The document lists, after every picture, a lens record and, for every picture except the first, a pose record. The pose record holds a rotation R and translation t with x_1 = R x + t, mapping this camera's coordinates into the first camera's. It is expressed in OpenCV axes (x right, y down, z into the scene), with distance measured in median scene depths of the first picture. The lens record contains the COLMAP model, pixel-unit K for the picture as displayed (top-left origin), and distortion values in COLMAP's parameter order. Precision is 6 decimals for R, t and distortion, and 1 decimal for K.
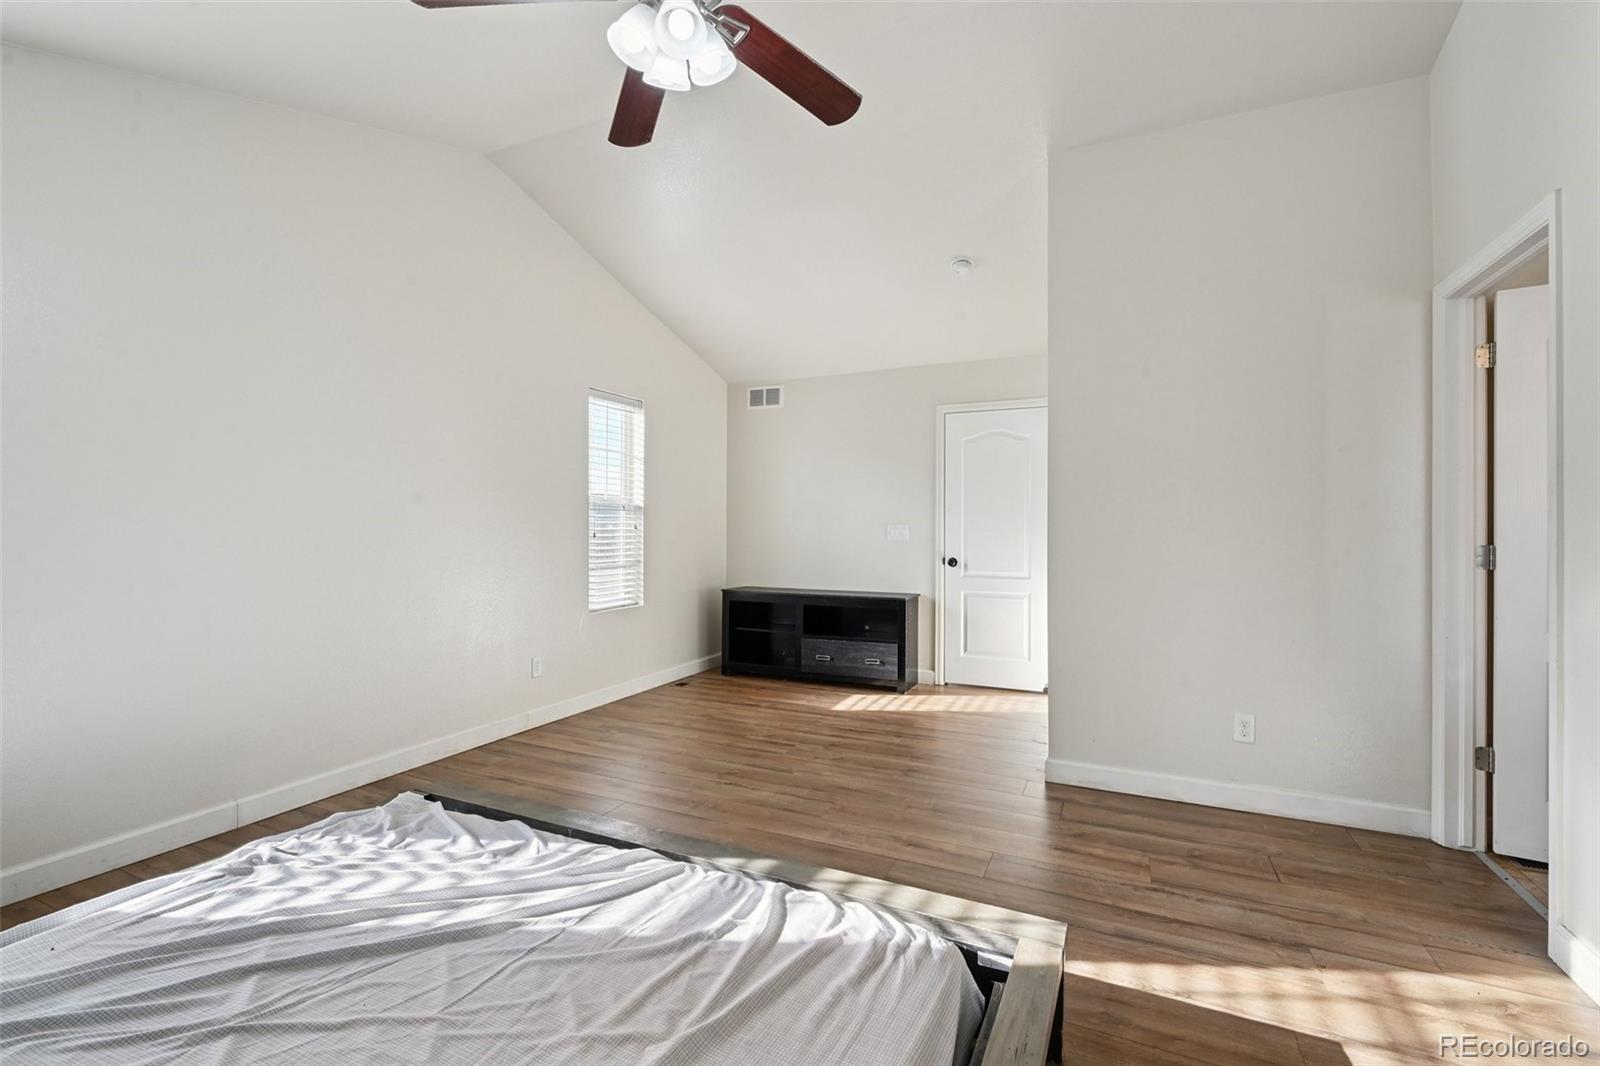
lens RADIAL K [[692.9, 0, 798.0], [0, 692.9, 537.1], [0, 0, 1]] dist [0.002950, 0.000868]
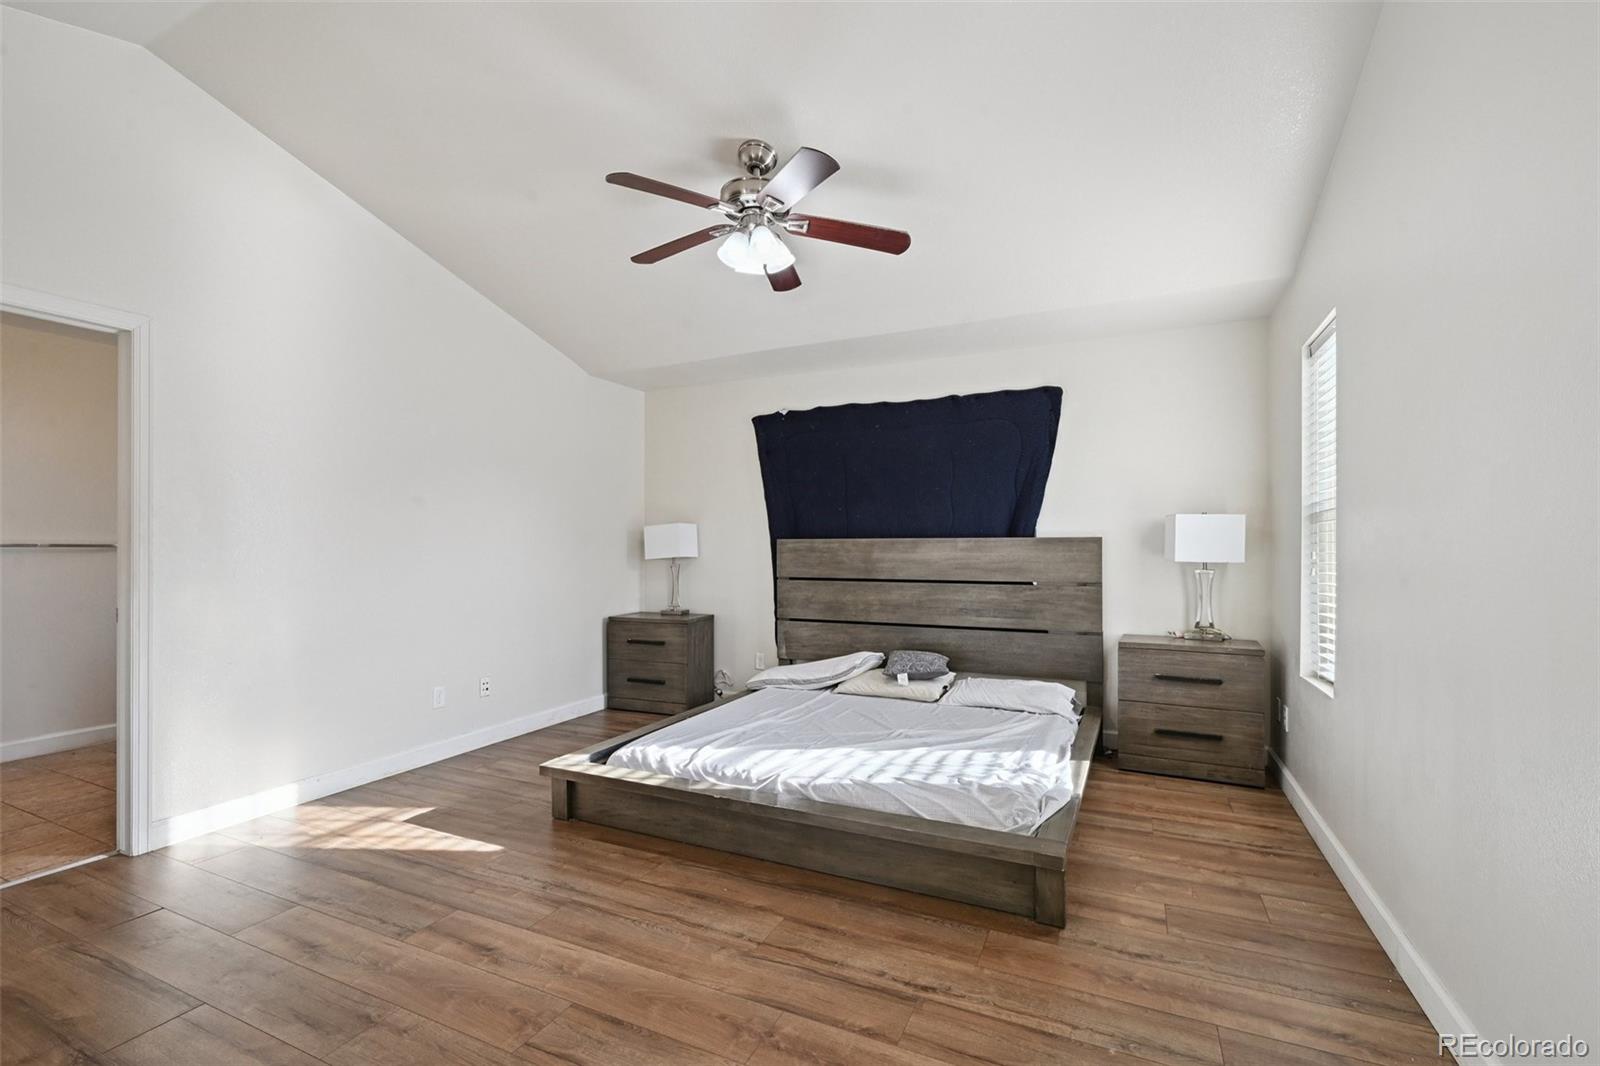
lens RADIAL K [[692.9, 0, 806.8], [0, 692.9, 545.2], [0, 0, 1]] dist [0.002950, 0.000868]
pose [[-0.999998, -0.001206, -0.001325, -0.281749], [-0.001198, 0.999981, -0.006095, -0.023812], [0.001332, -0.006093, -0.999981, 2.526186]]
